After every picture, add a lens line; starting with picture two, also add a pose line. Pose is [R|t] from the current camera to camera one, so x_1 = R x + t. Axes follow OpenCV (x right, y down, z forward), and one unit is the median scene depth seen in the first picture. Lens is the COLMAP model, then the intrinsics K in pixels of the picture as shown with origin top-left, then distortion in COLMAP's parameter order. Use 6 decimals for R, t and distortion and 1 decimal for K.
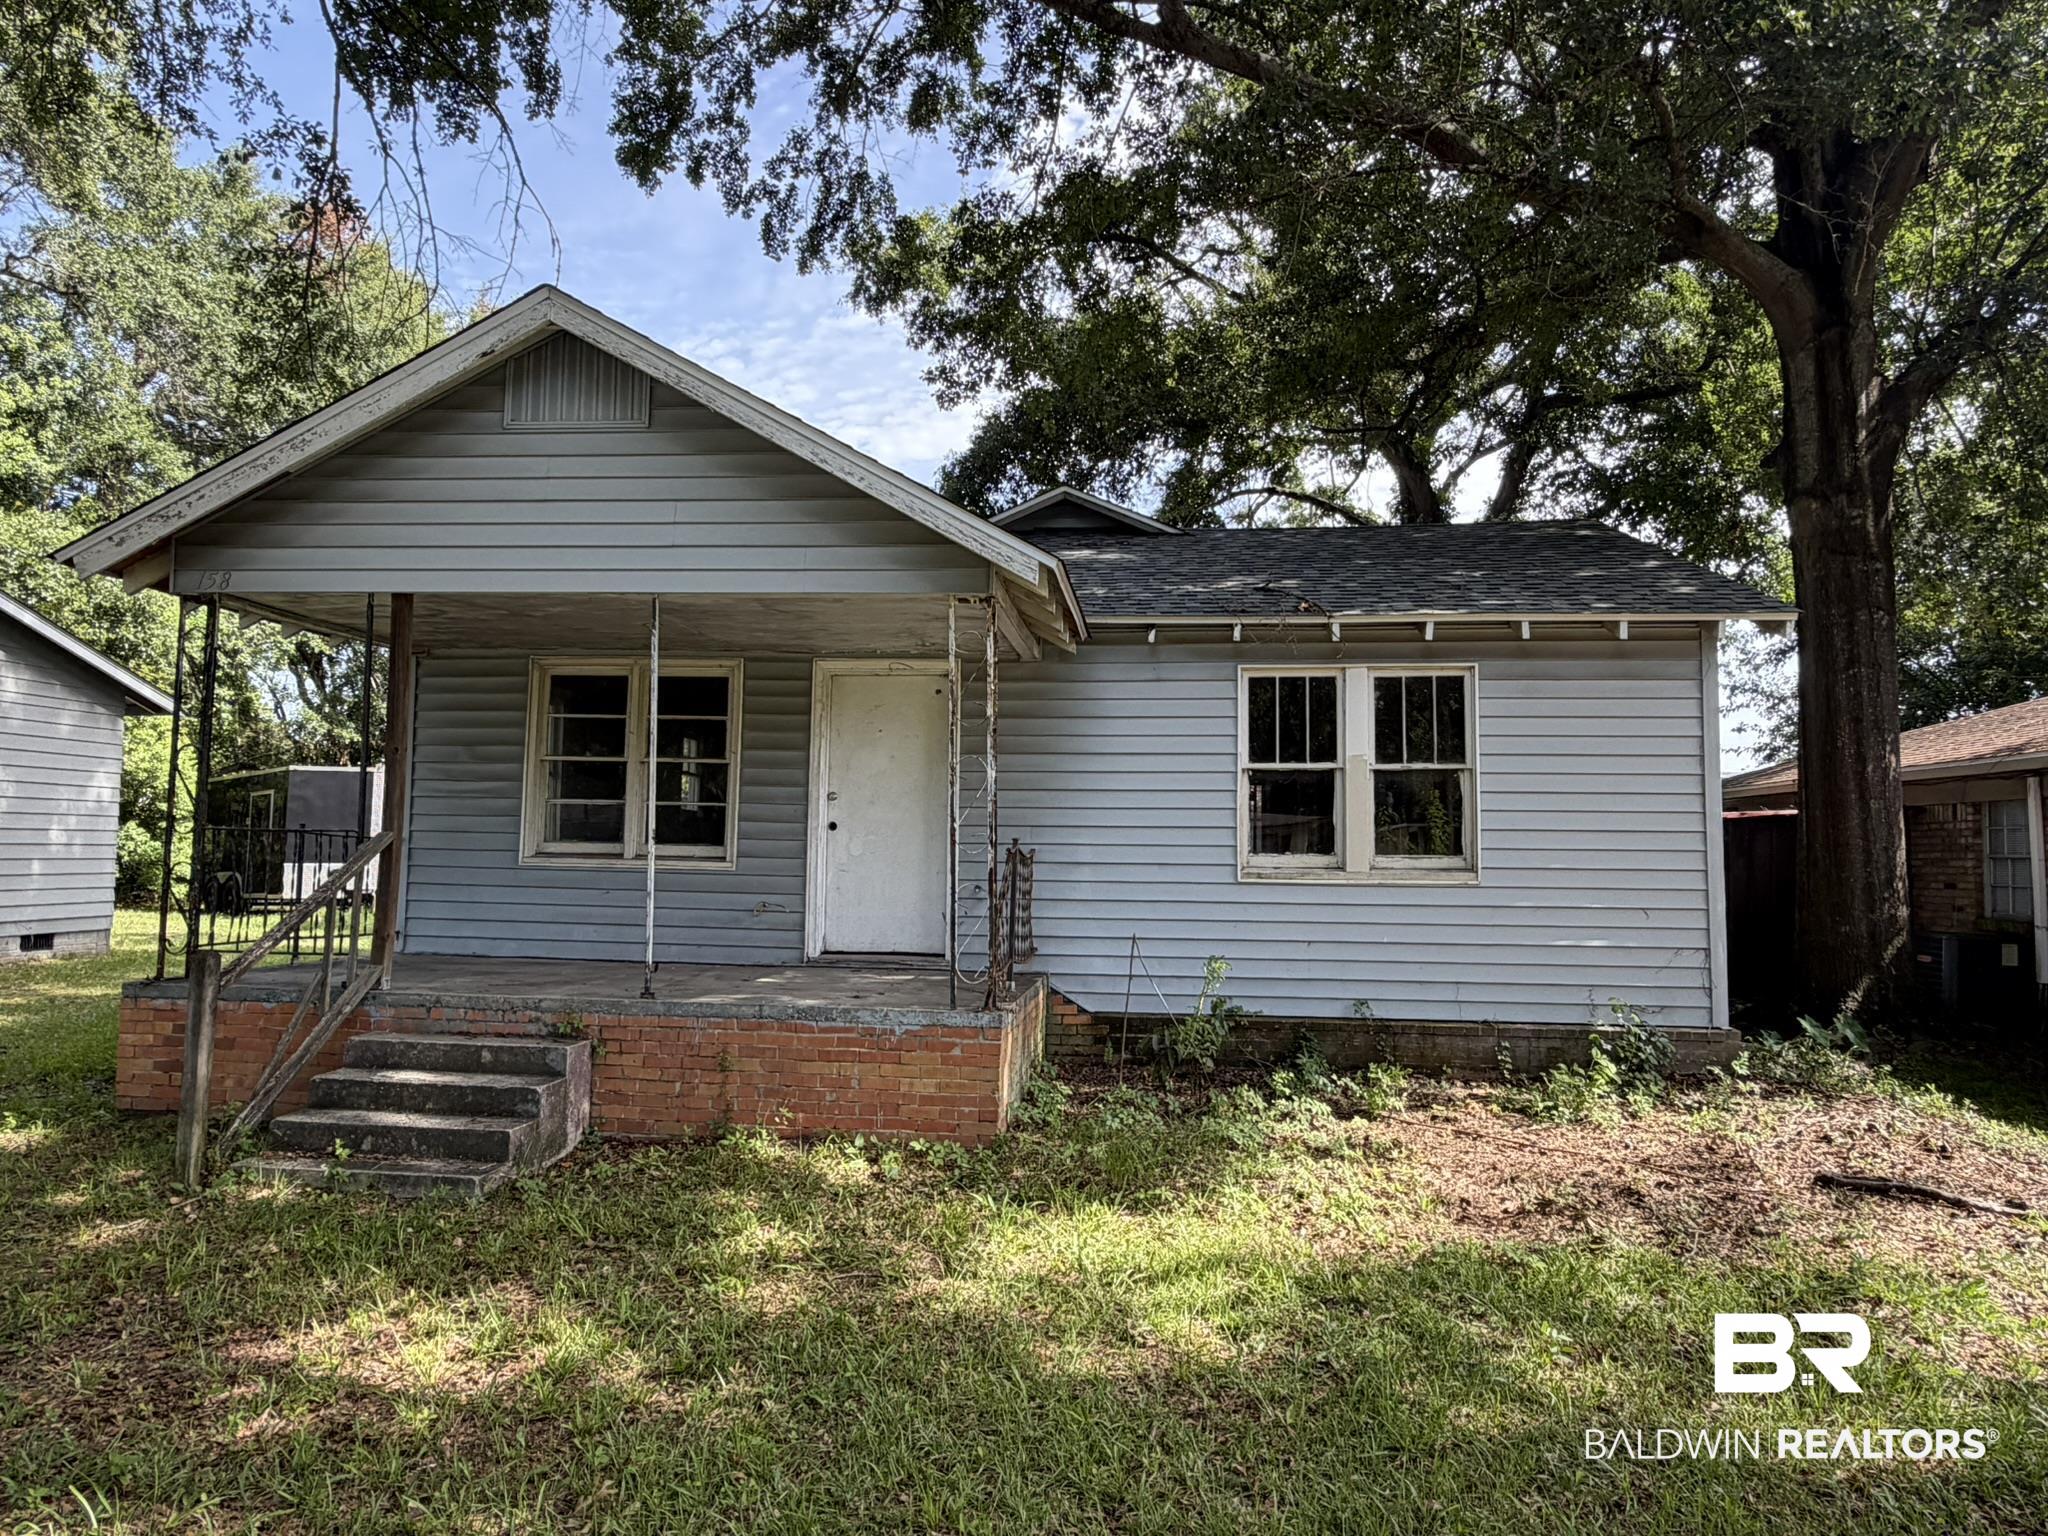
lens RADIAL K [[1314.9, 0, 1017.6], [0, 1314.9, 767.7], [0, 0, 1]] dist [-0.006095, 0.024050]
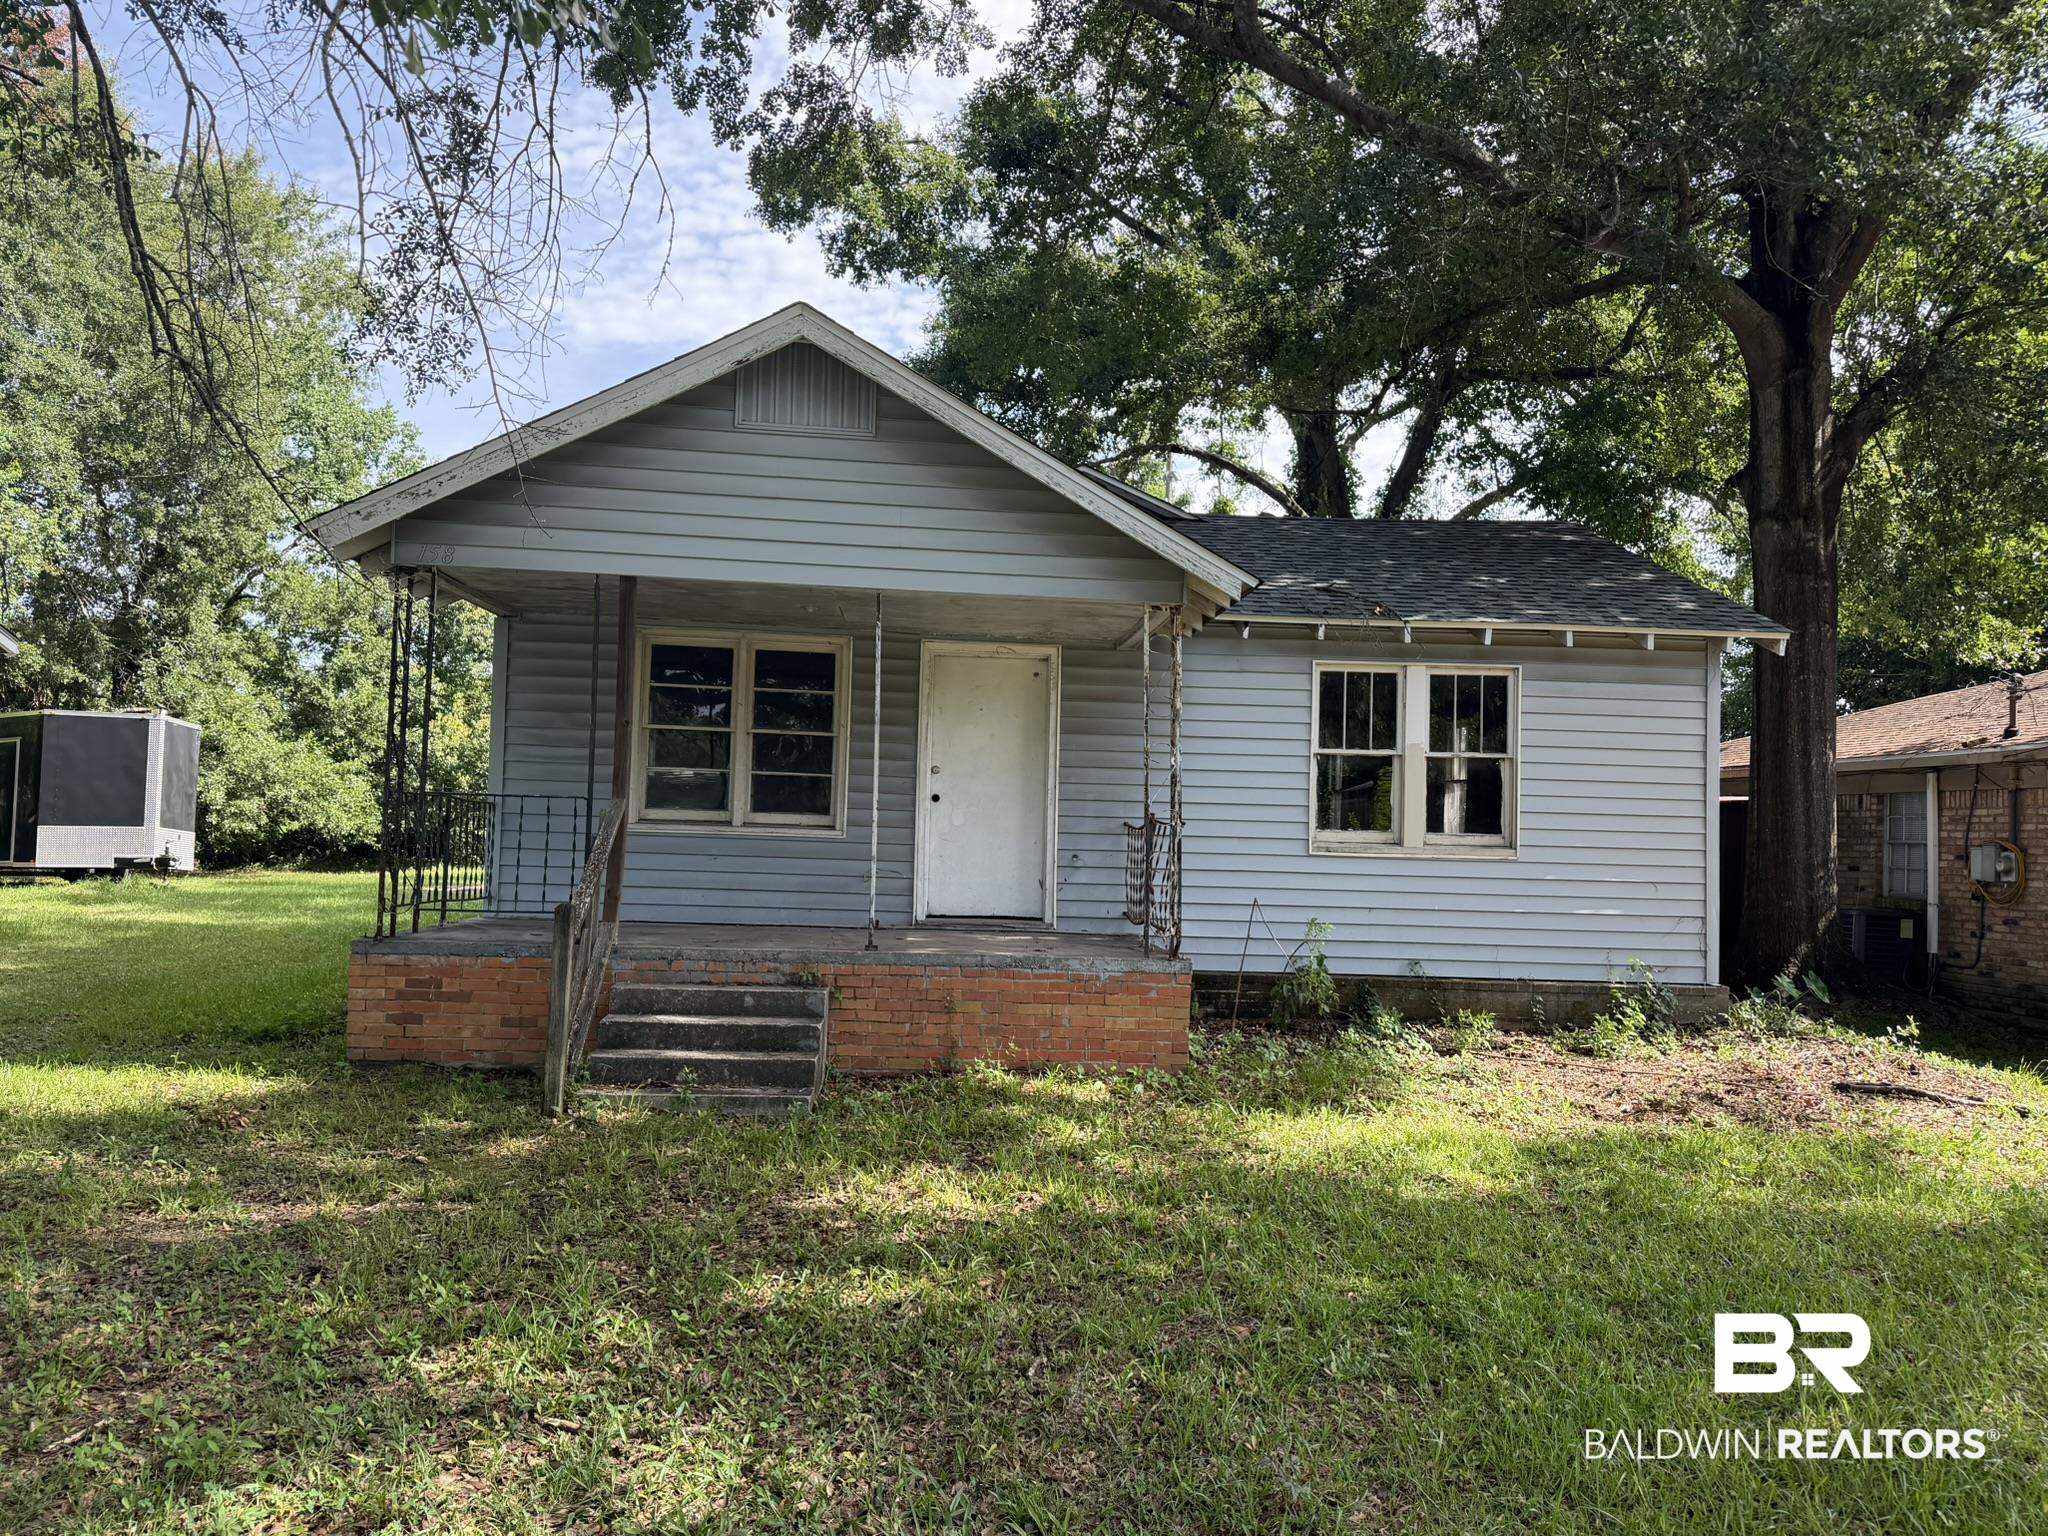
lens RADIAL K [[1542.9, 0, 1017.1], [0, 1542.9, 779.1], [0, 0, 1]] dist [0.068663, -0.047376]
pose [[0.984706, 0.020156, 0.173055, -0.302213], [-0.026149, 0.999132, 0.032424, -0.013398], [-0.172251, -0.036453, 0.984378, -0.244497]]
